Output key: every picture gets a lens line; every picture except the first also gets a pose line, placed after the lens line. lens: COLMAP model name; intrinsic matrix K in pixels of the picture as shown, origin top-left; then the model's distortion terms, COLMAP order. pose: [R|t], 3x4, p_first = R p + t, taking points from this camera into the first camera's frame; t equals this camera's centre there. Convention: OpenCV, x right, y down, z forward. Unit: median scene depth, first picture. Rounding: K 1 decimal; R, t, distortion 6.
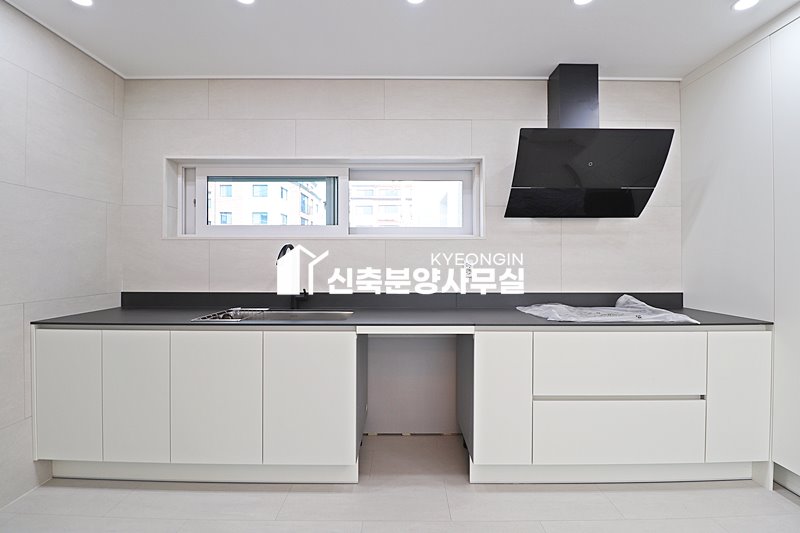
lens RADIAL K [[371.3, 0, 401.4], [0, 371.3, 261.3], [0, 0, 1]] dist [-0.013324, -0.007381]
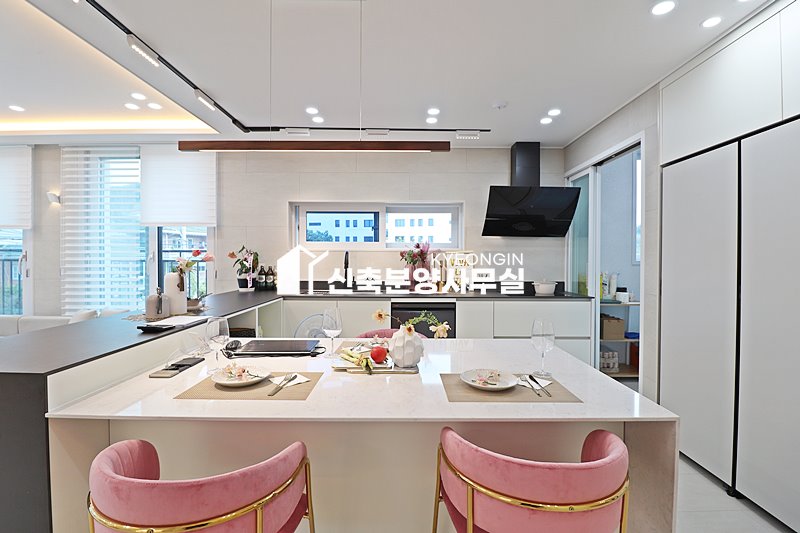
lens RADIAL K [[371.3, 0, 402.9], [0, 371.3, 263.0], [0, 0, 1]] dist [-0.013324, -0.007381]
pose [[0.999999, -0.001021, 0.000989, -0.055322], [0.001016, 0.999987, 0.005074, -0.004850], [-0.000994, -0.005073, 0.999987, -0.623866]]
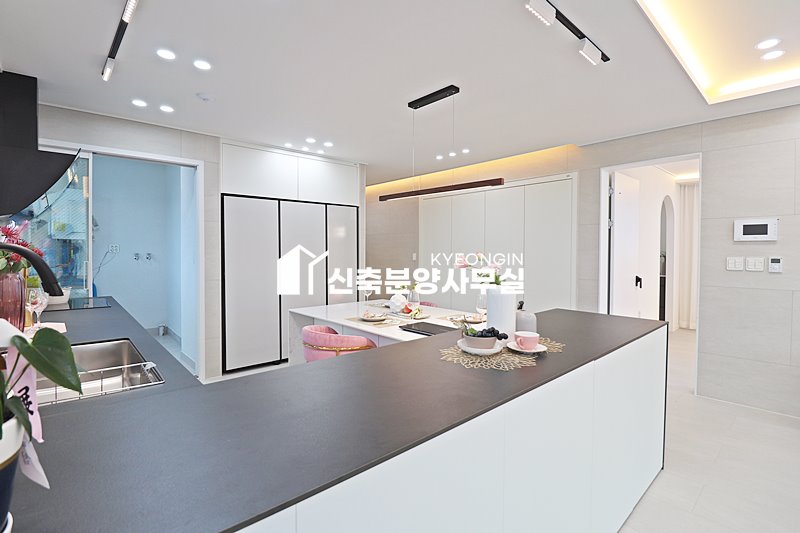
lens RADIAL K [[371.3, 0, 400.5], [0, 371.3, 259.8], [0, 0, 1]] dist [-0.013324, -0.007381]
pose [[-0.672857, -0.021800, 0.739451, -0.974622], [0.001374, 0.999527, 0.030717, -0.036096], [-0.739771, 0.021684, -0.672509, 0.857192]]
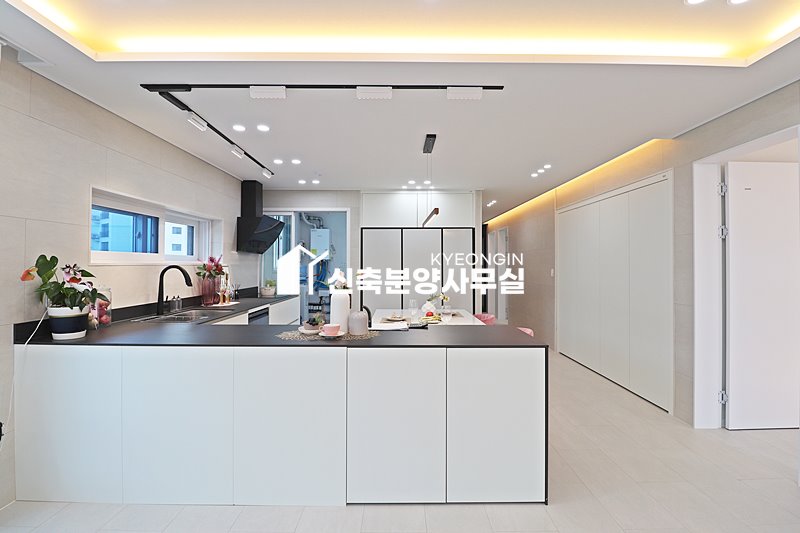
lens RADIAL K [[371.3, 0, 400.0], [0, 371.3, 259.4], [0, 0, 1]] dist [-0.013324, -0.007381]
pose [[-0.003261, 0.011419, 0.999929, -1.577563], [0.006537, 0.999914, -0.011398, -0.047594], [-0.999973, 0.006499, -0.003336, 0.151205]]
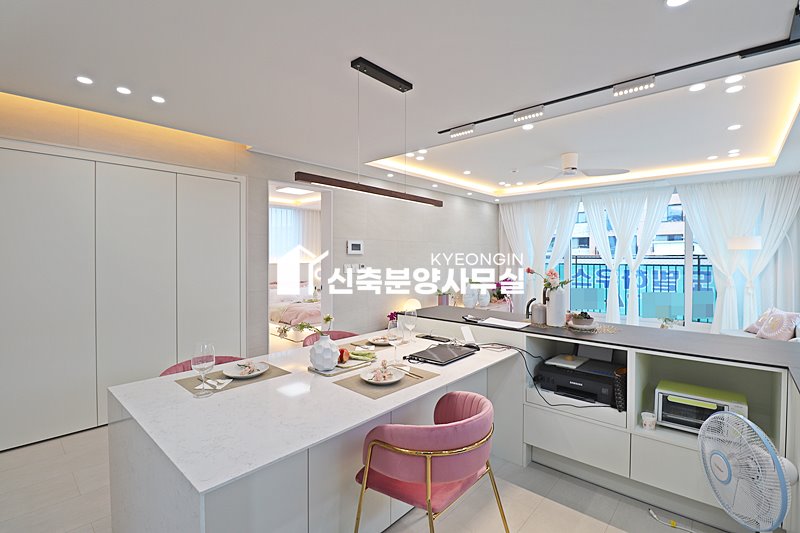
lens RADIAL K [[371.3, 0, 398.6], [0, 371.3, 260.3], [0, 0, 1]] dist [-0.013324, -0.007381]
pose [[-0.673607, 0.005120, -0.739072, 0.405171], [-0.008209, 0.999863, 0.014408, -0.057438], [0.739044, 0.015772, -0.673473, 0.662507]]
